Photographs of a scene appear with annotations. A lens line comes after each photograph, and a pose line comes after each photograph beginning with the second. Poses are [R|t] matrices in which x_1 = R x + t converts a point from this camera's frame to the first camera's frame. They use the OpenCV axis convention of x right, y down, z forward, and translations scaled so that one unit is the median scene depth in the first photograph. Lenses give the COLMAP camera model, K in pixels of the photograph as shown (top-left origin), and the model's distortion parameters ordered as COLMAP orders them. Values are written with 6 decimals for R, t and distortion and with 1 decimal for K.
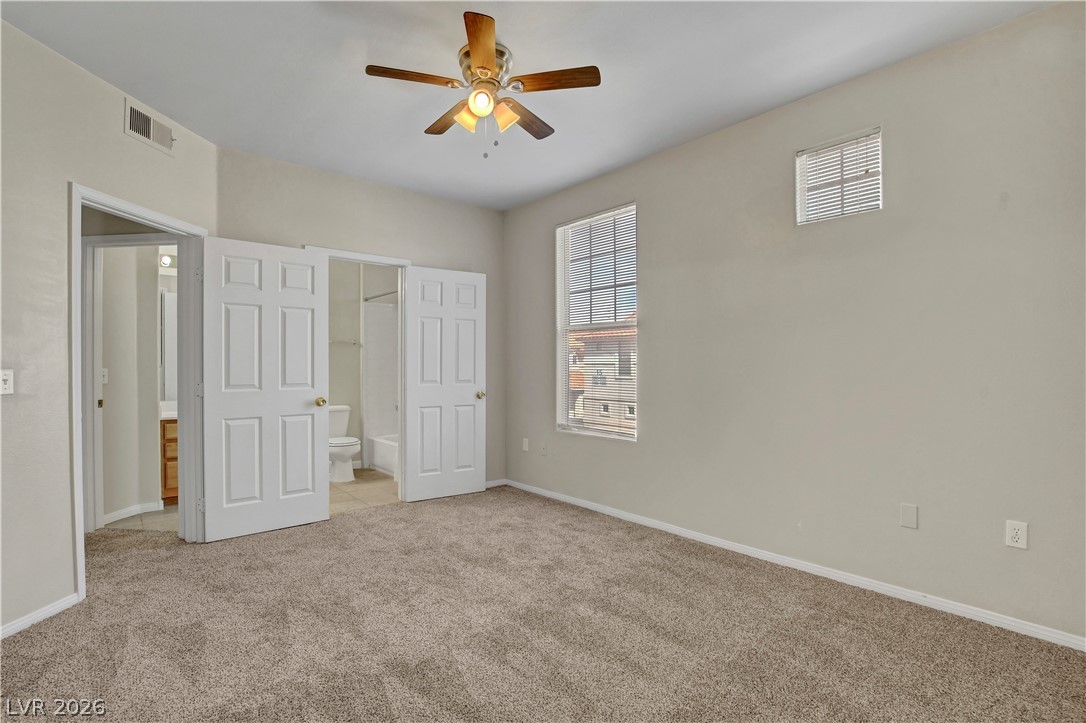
lens RADIAL K [[517.9, 0, 546.4], [0, 517.9, 363.6], [0, 0, 1]] dist [-0.021702, -0.000274]
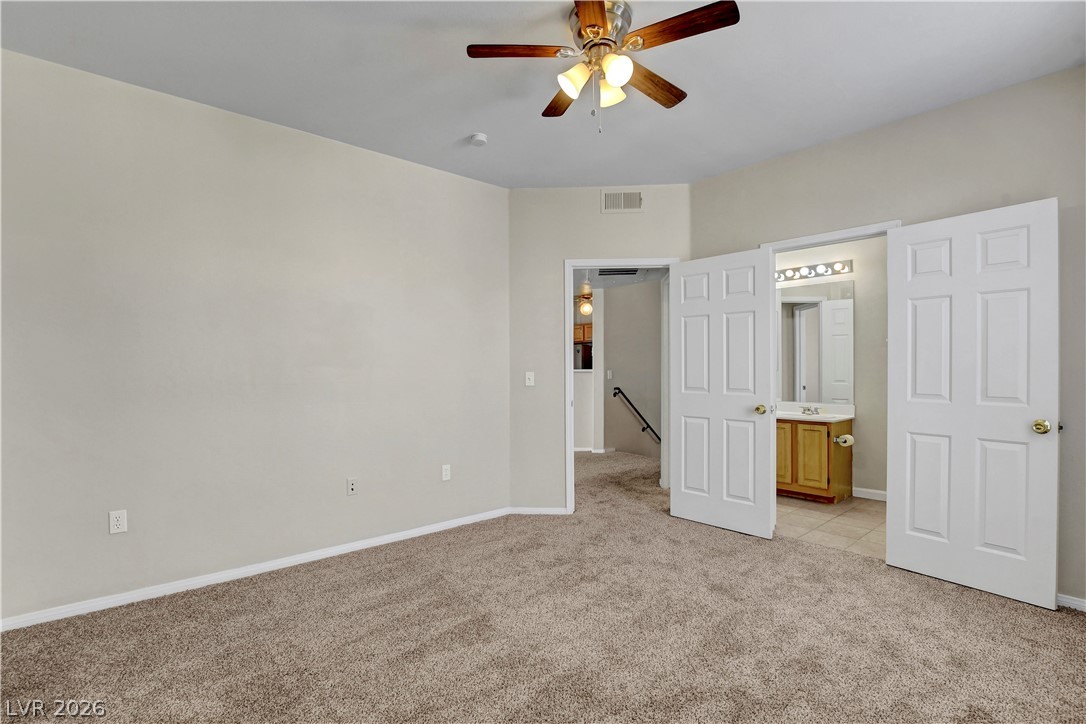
lens RADIAL K [[517.9, 0, 546.2], [0, 517.9, 366.0], [0, 0, 1]] dist [-0.021702, -0.000274]
pose [[0.004985, -0.007090, -0.999962, 0.513239], [-0.001886, 0.999973, -0.007099, 0.003109], [0.999986, 0.001921, 0.004972, 0.631103]]
